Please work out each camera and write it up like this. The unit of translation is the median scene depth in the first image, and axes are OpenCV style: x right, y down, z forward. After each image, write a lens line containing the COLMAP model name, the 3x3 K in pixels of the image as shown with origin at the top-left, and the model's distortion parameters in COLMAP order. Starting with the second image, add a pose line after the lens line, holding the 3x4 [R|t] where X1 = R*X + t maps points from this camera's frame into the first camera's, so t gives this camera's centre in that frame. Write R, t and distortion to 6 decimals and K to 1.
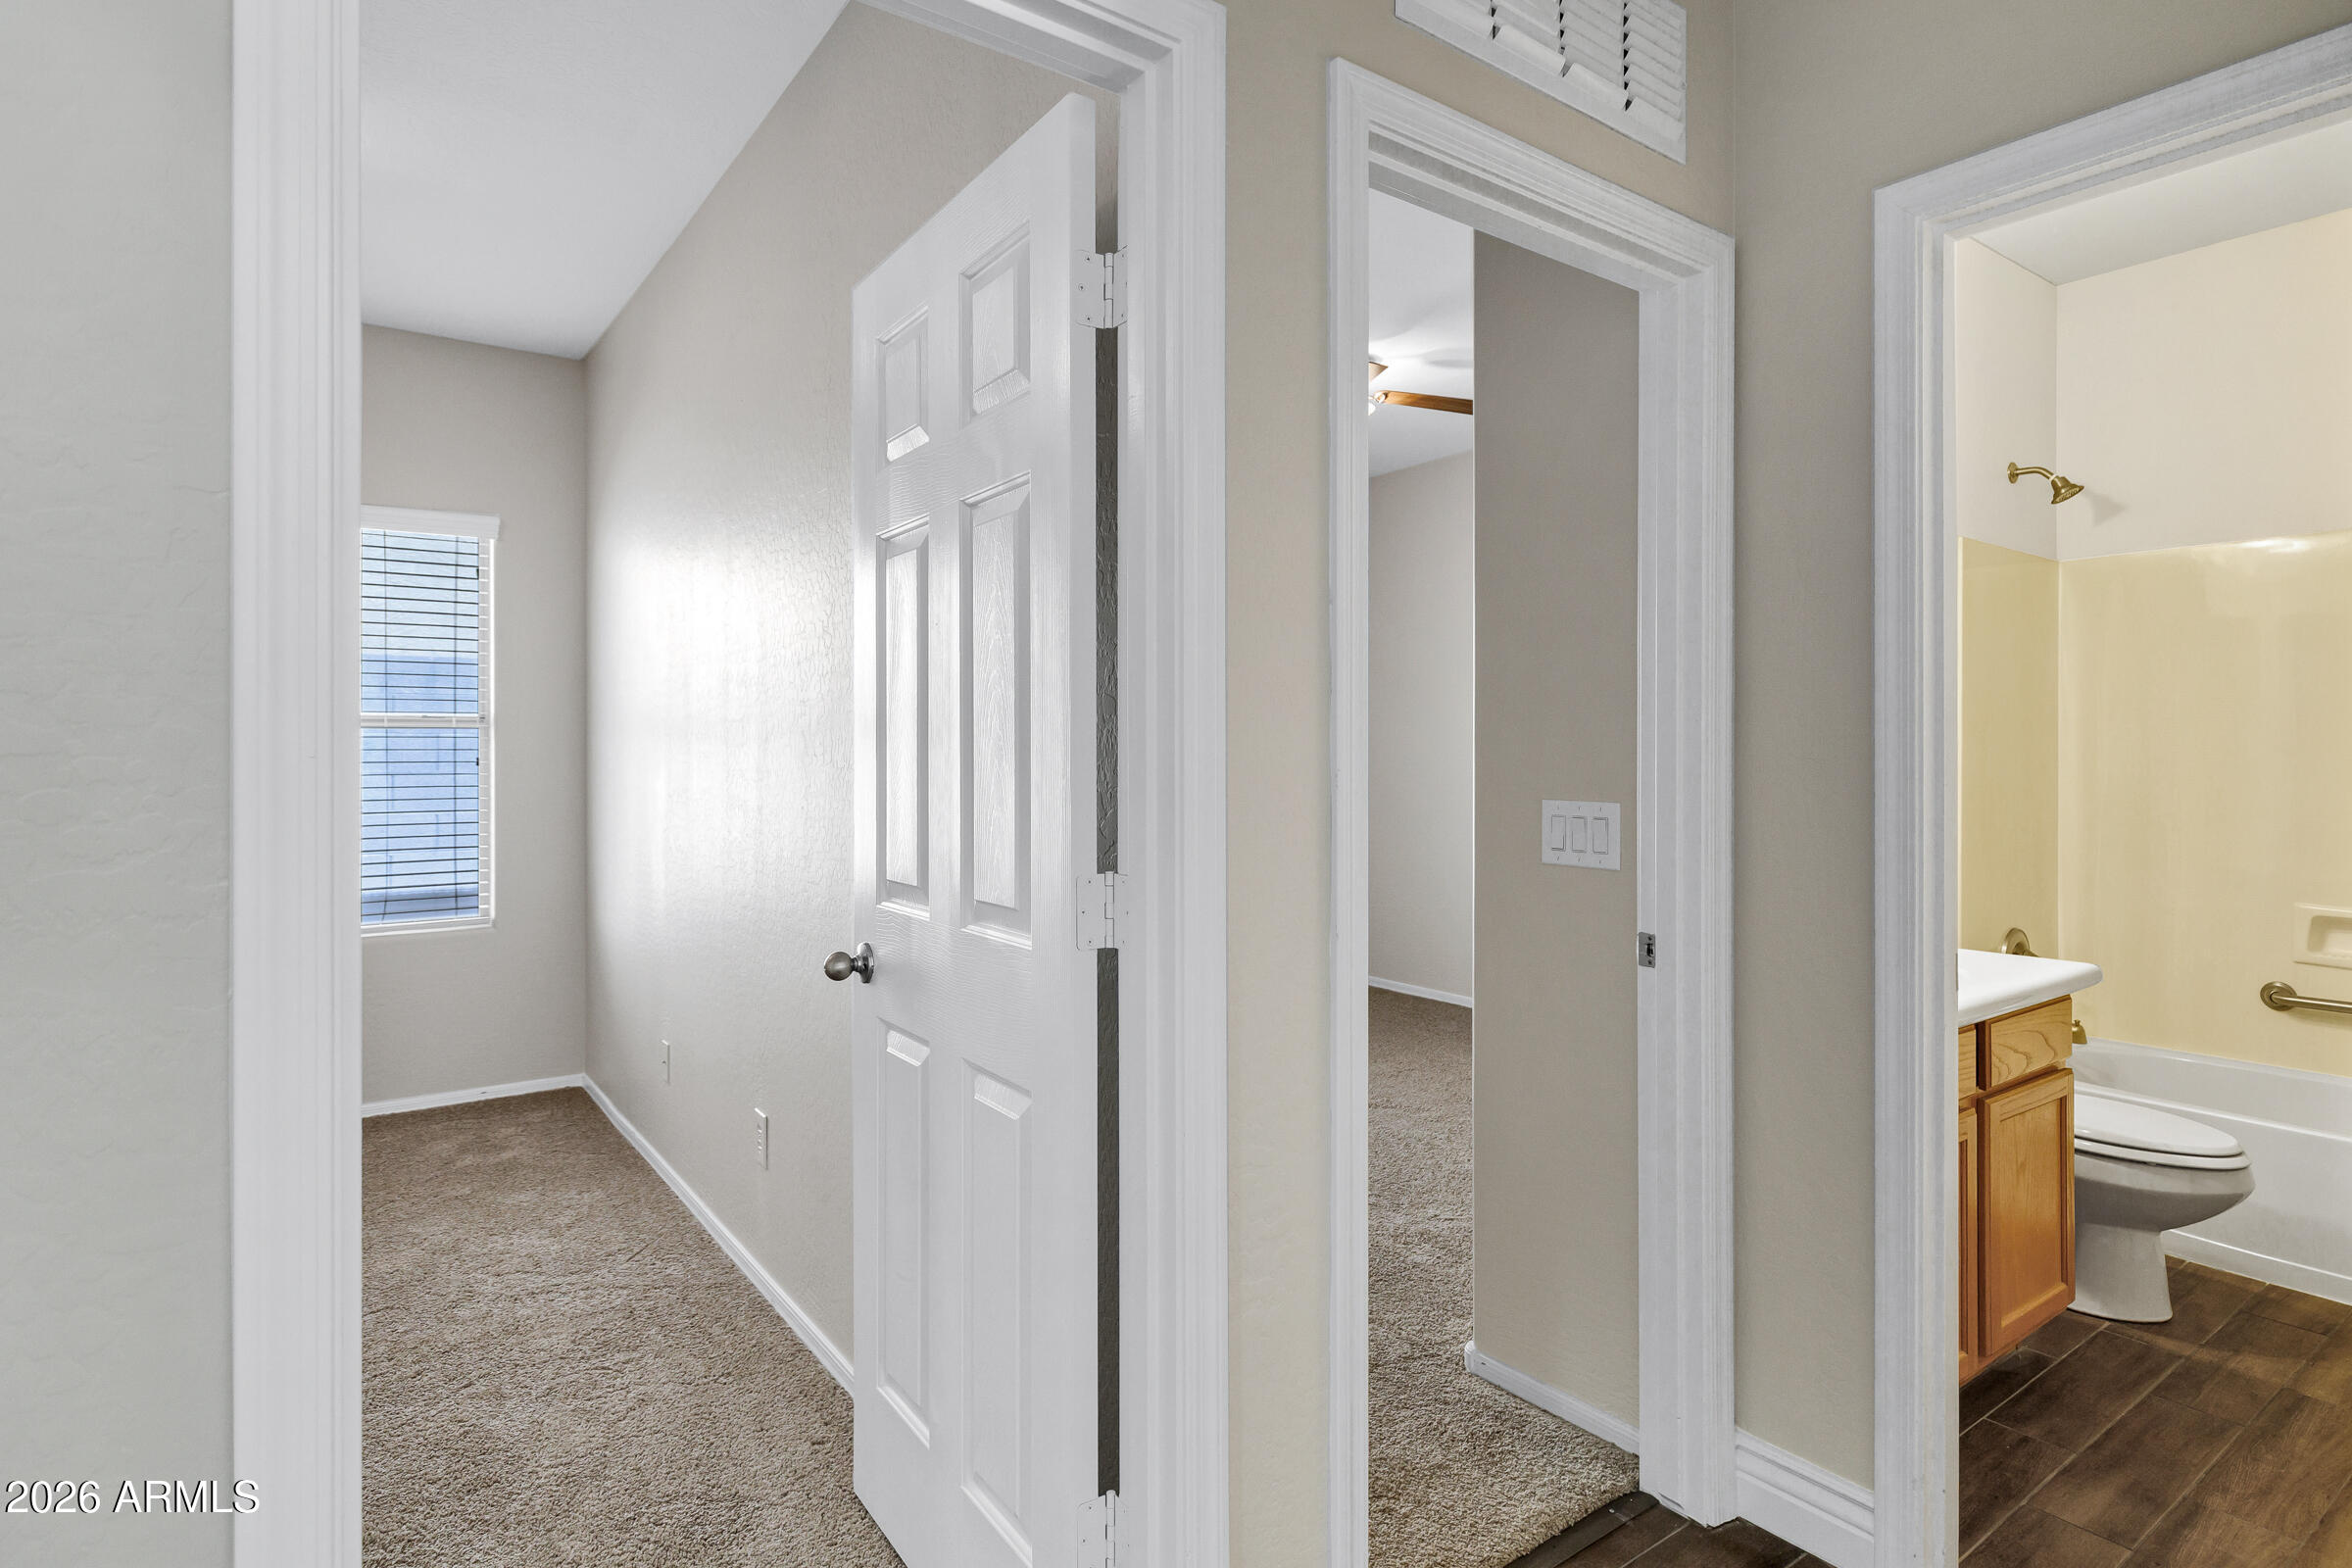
lens RADIAL K [[1200.3, 0, 1173.8], [0, 1200.3, 767.8], [0, 0, 1]] dist [0.004779, -0.001522]
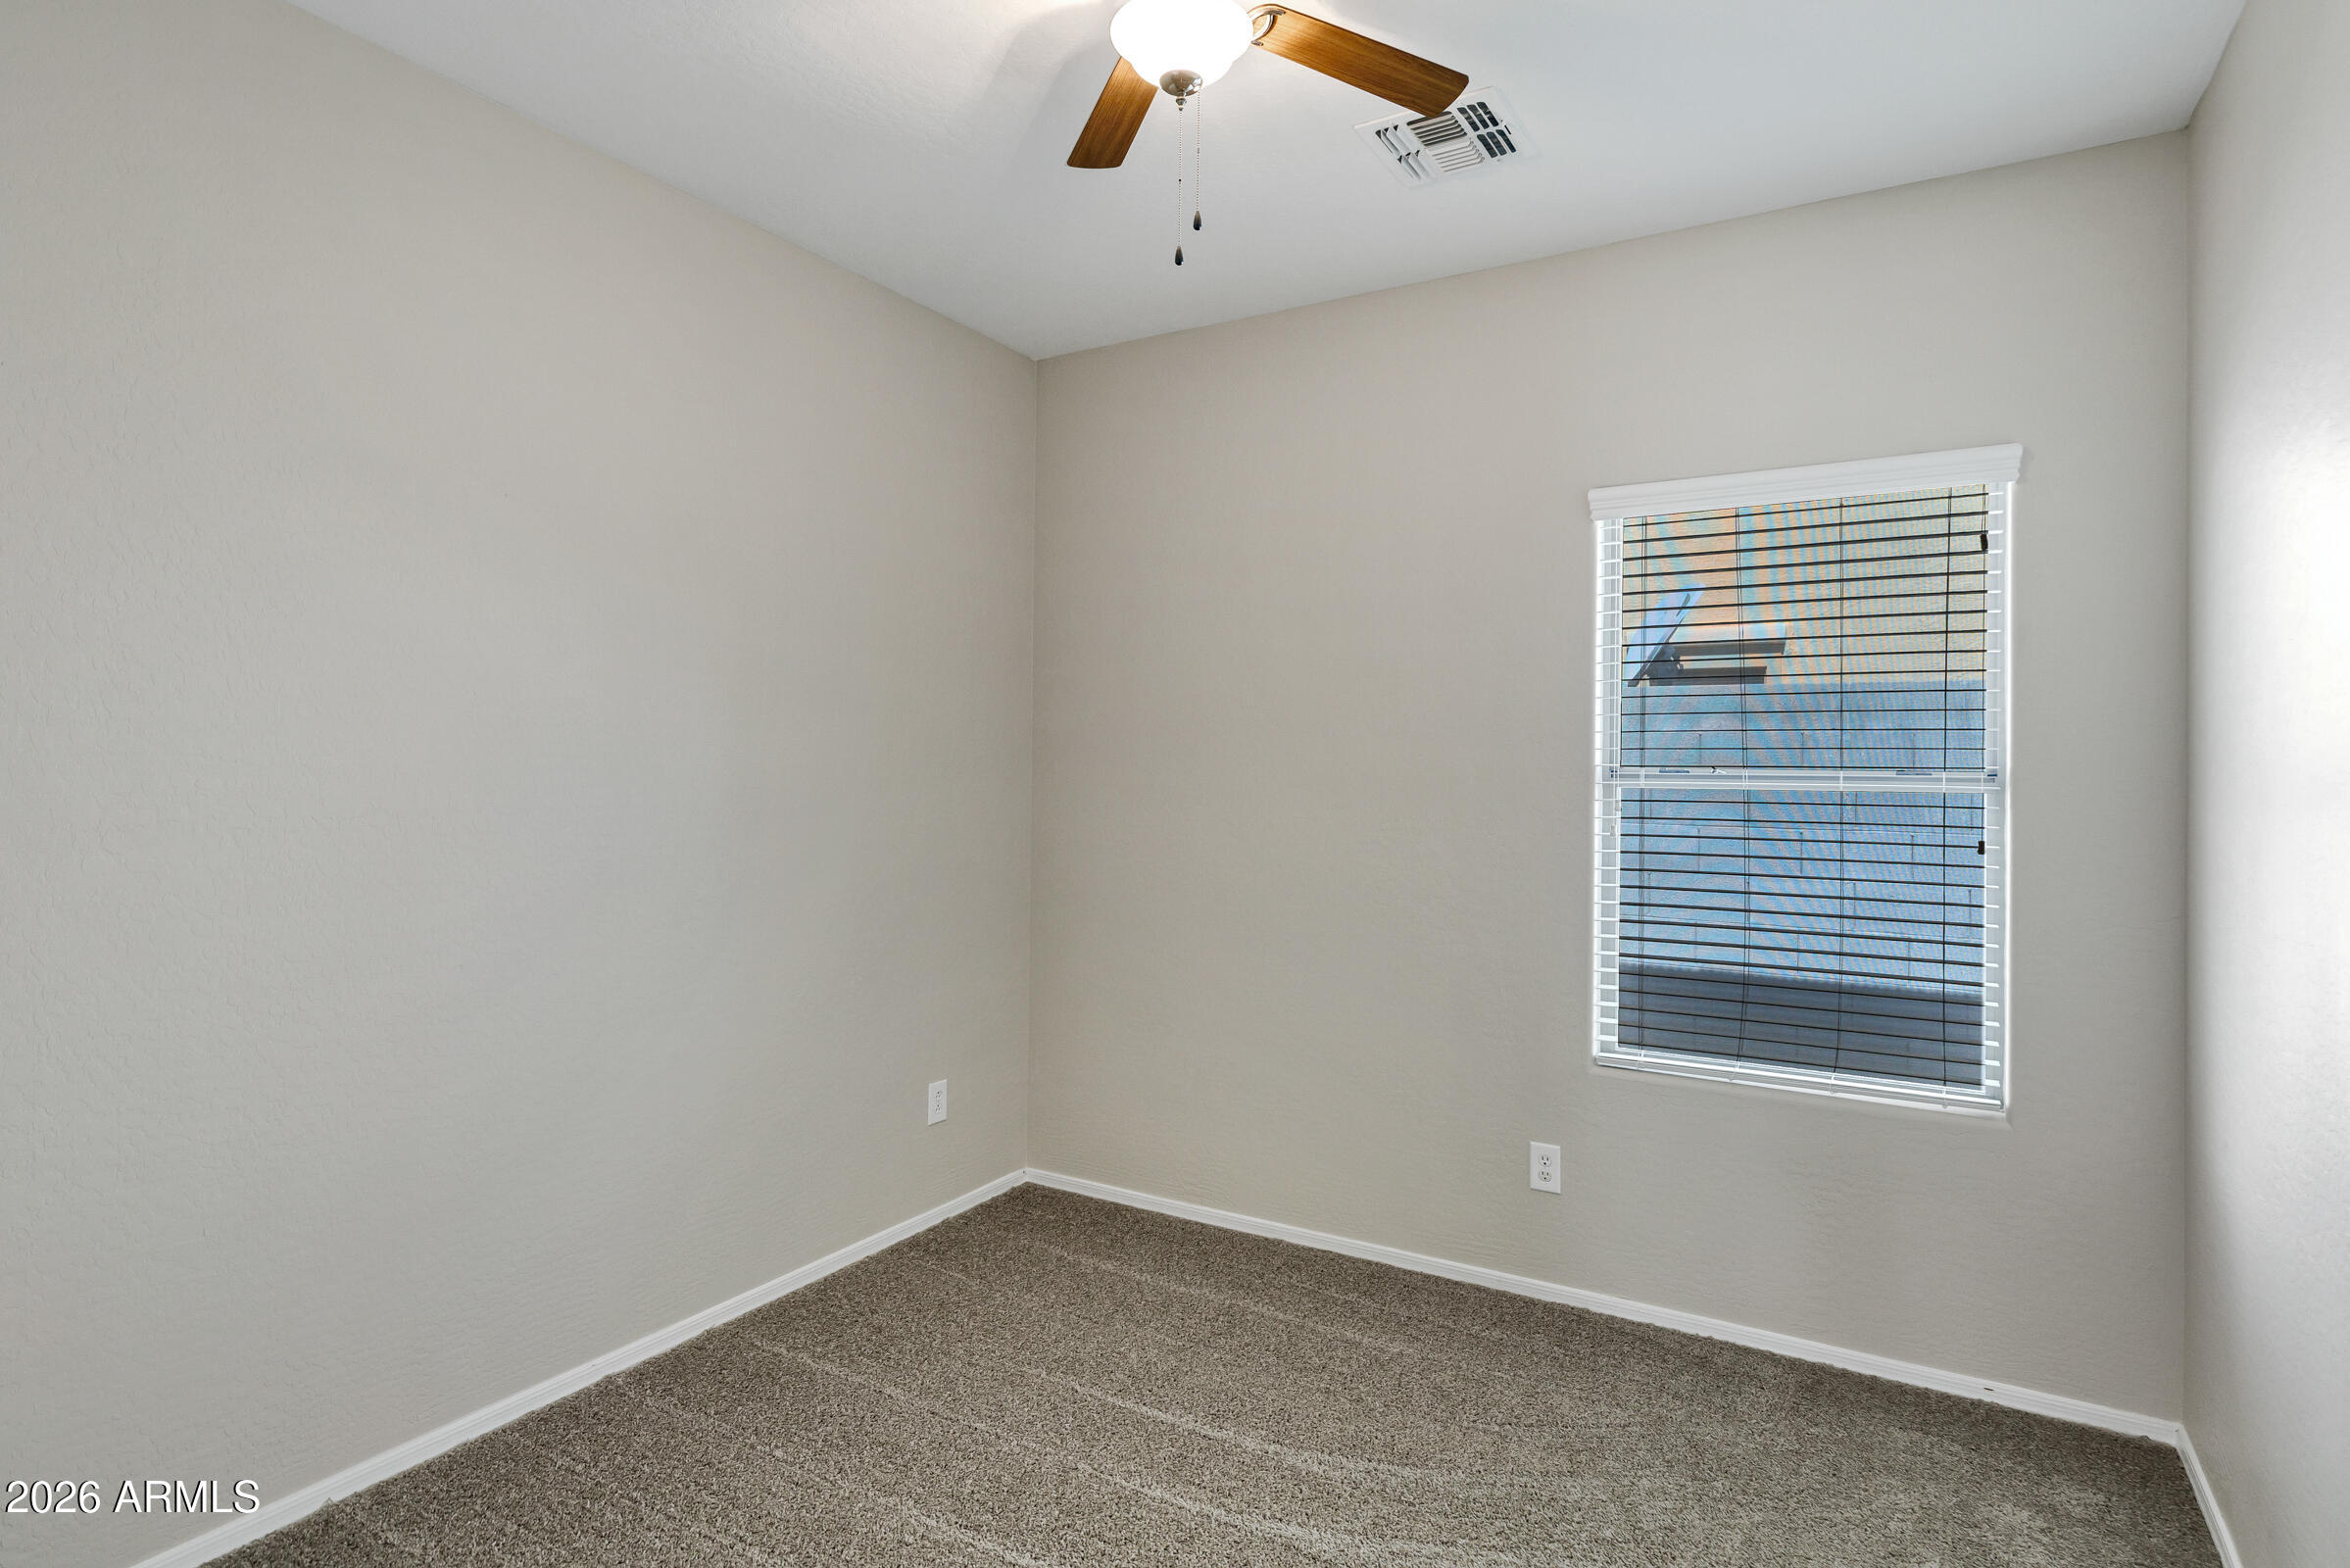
lens RADIAL K [[1199.3, 0, 1188.8], [0, 1199.3, 764.8], [0, 0, 1]] dist [0.004779, -0.001522]
pose [[0.393533, -0.001731, -0.919309, -0.170773], [-0.013549, 0.999879, -0.007682, -0.036873], [0.919210, 0.015479, 0.393462, 0.379737]]
